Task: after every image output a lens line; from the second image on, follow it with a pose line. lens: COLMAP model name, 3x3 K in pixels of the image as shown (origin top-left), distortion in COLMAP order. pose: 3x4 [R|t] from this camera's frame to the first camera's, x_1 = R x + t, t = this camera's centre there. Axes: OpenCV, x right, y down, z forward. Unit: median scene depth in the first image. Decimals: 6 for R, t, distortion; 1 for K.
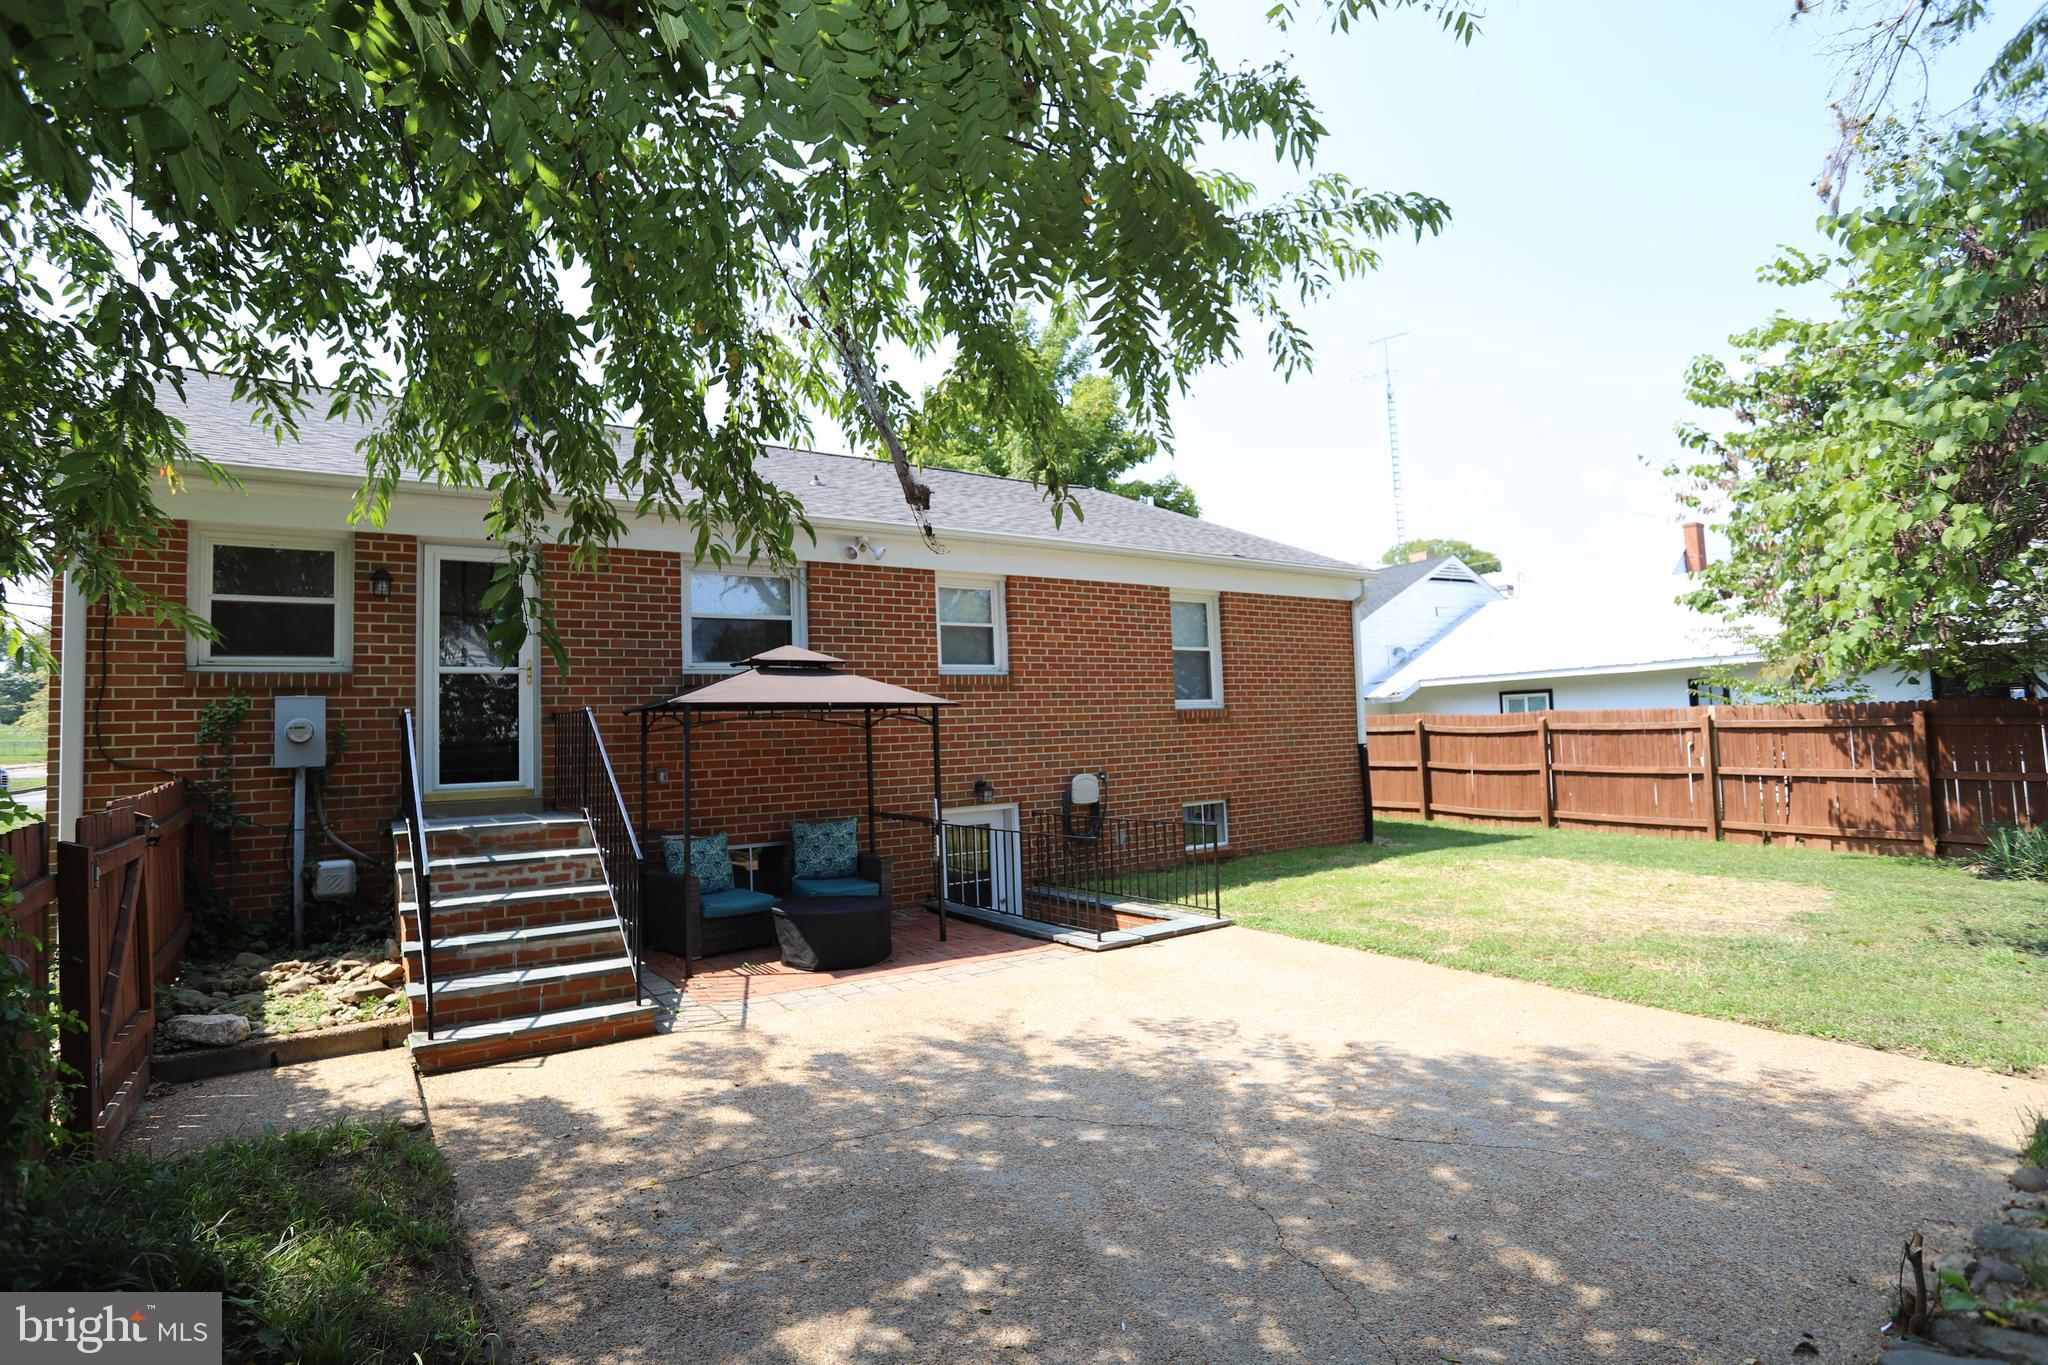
lens RADIAL K [[996.9, 0, 1011.9], [0, 996.9, 669.6], [0, 0, 1]] dist [-0.075844, 0.034318]
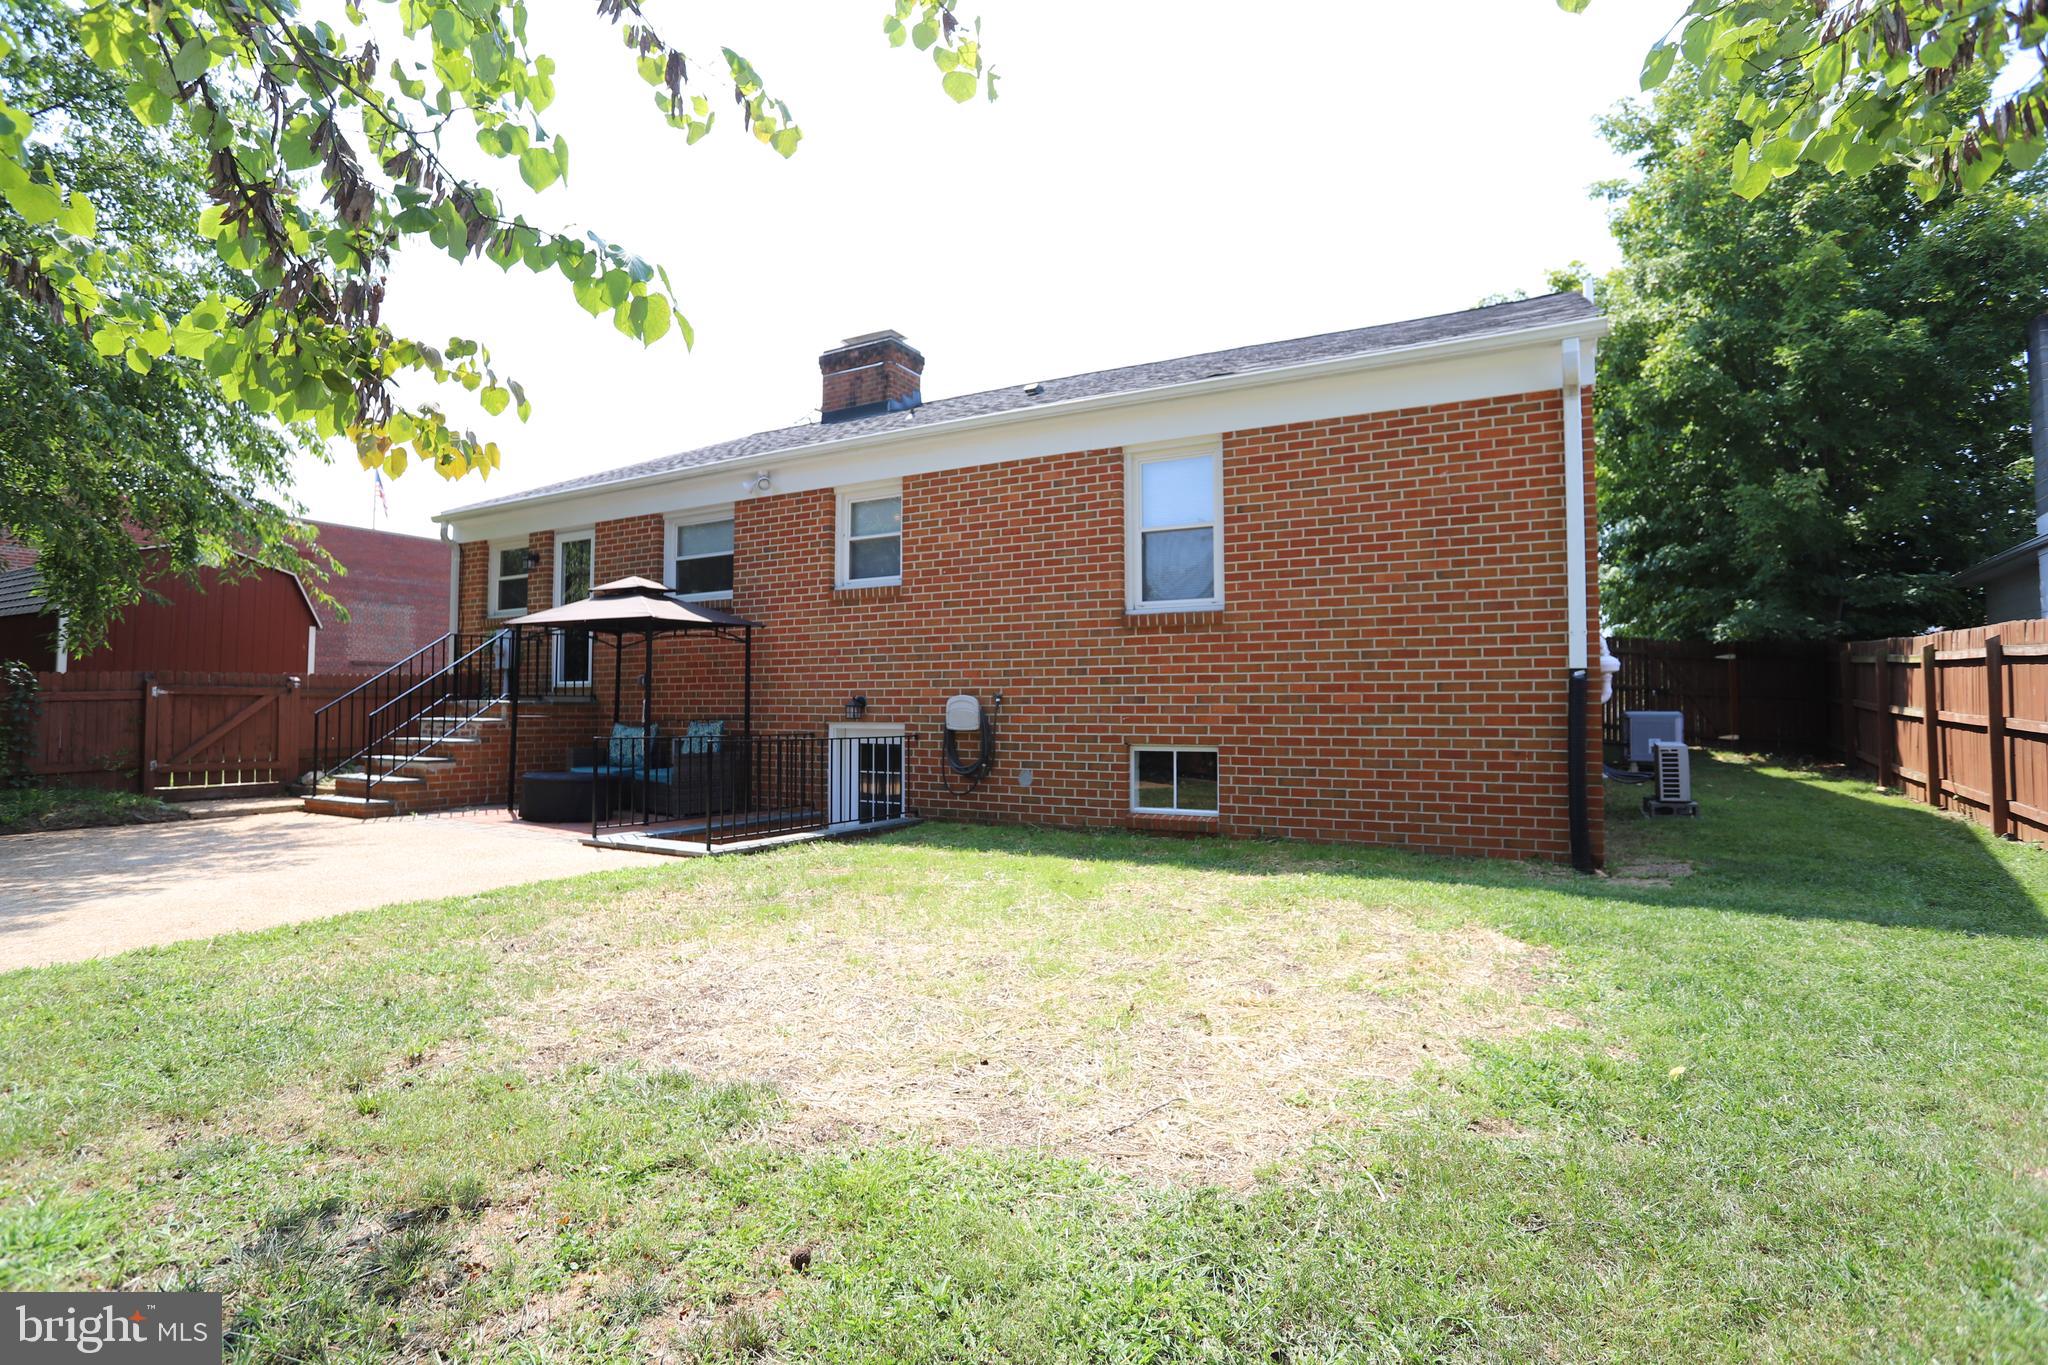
lens RADIAL K [[996.9, 0, 1011.9], [0, 996.9, 669.6], [0, 0, 1]] dist [-0.075844, 0.034318]
pose [[0.445181, -0.001857, -0.895439, 0.959749], [0.040934, 0.998995, 0.018279, 0.078494], [0.894504, -0.044791, 0.444810, 0.750790]]
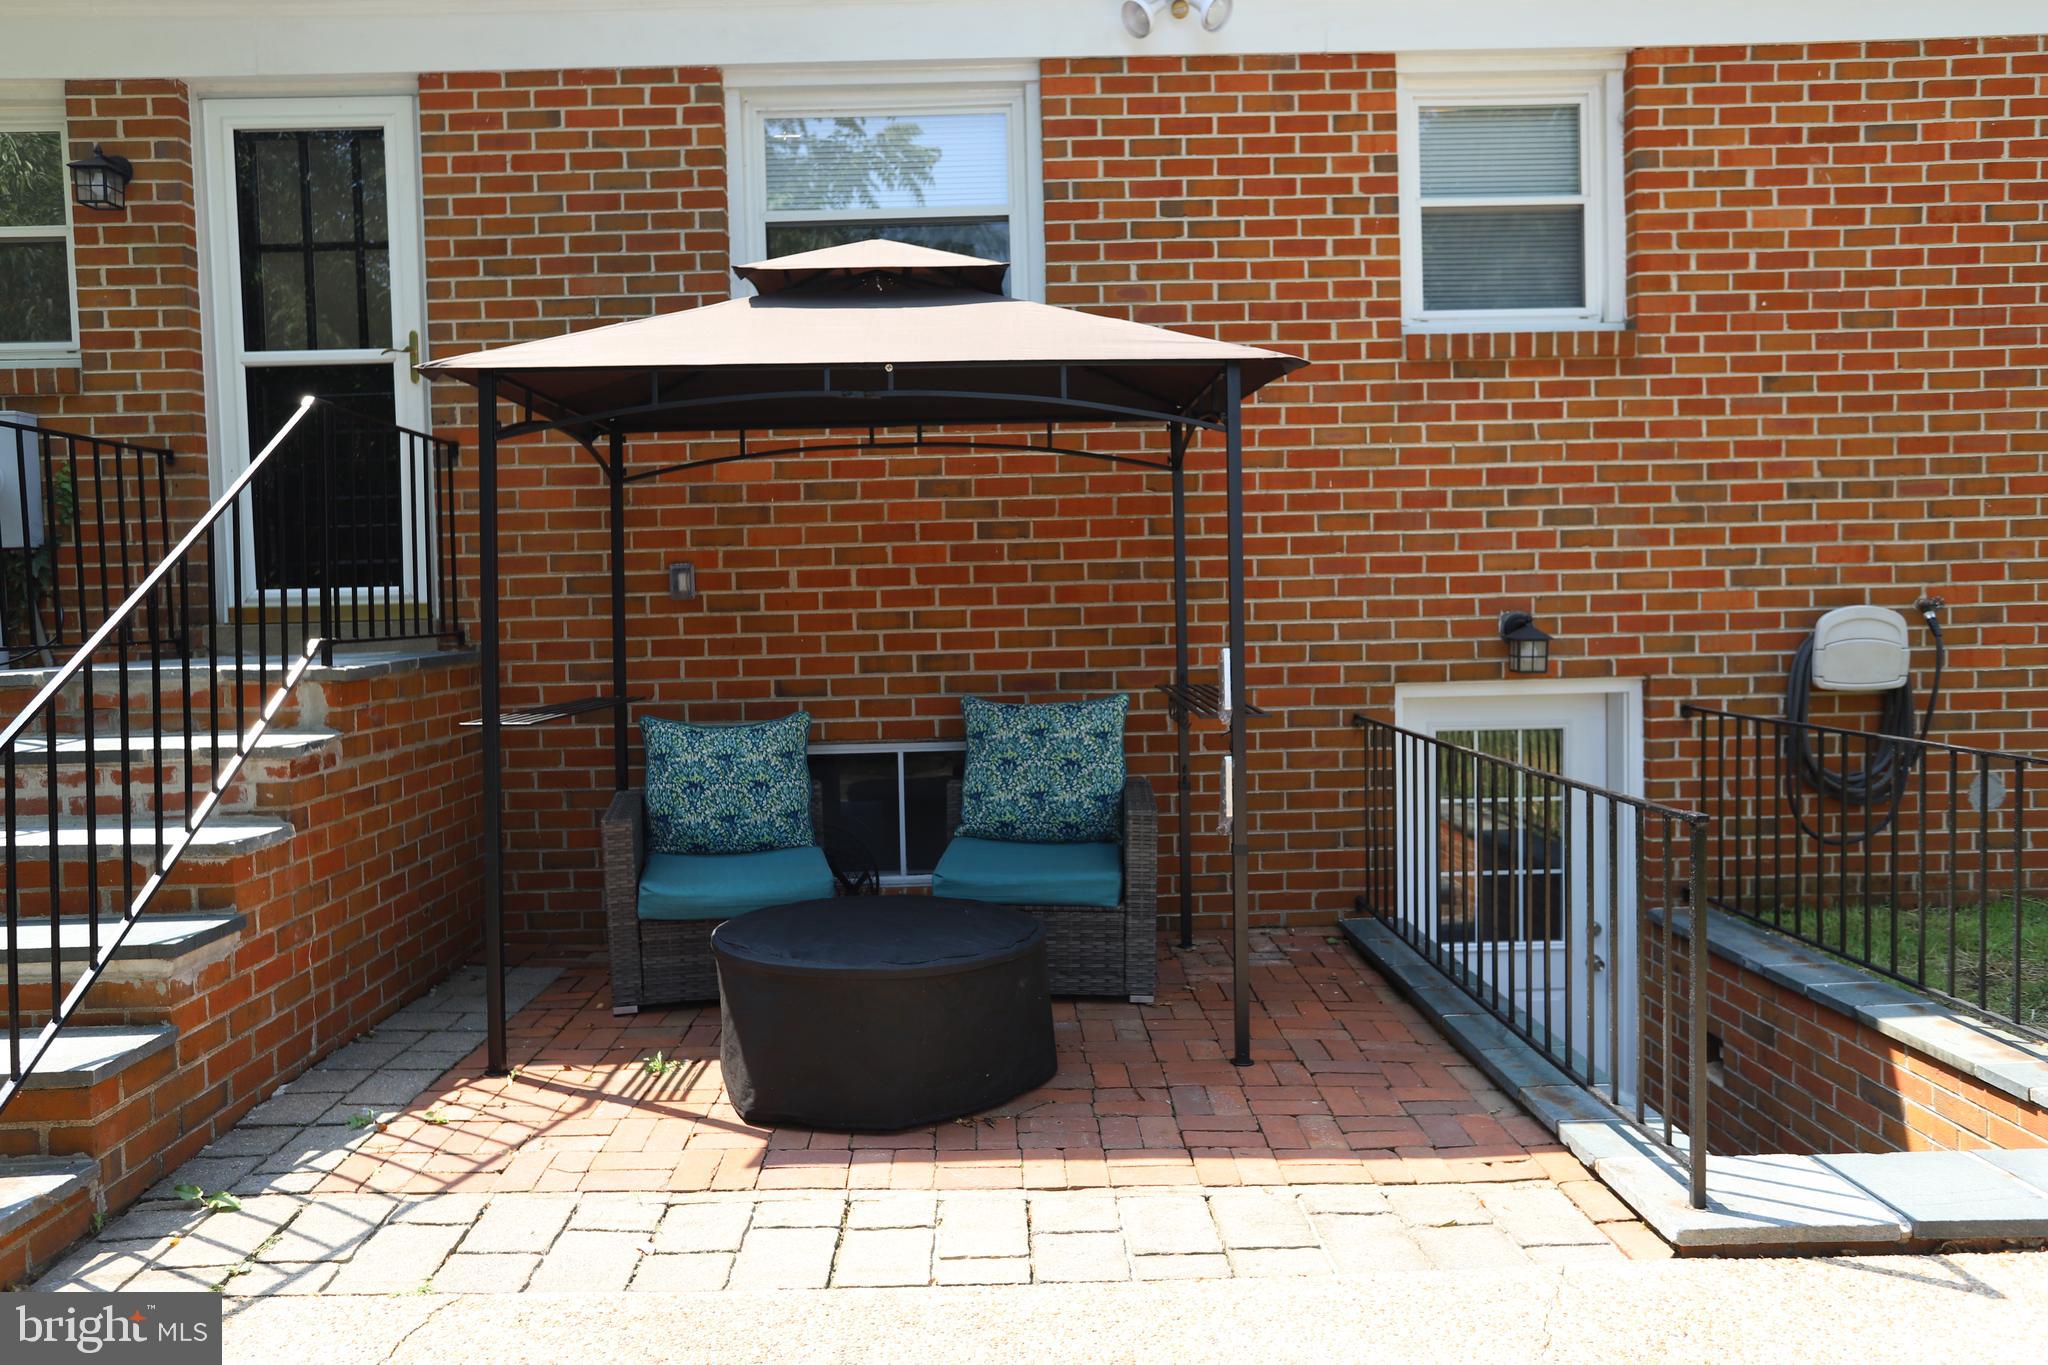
lens RADIAL K [[1413.7, 0, 1017.0], [0, 1413.7, 665.5], [0, 0, 1]] dist [-0.051798, 0.066516]
pose [[0.835410, 0.041339, -0.548071, 0.108327], [0.030700, 0.992101, 0.121625, 0.064082], [0.548770, -0.118433, 0.827542, 0.484577]]
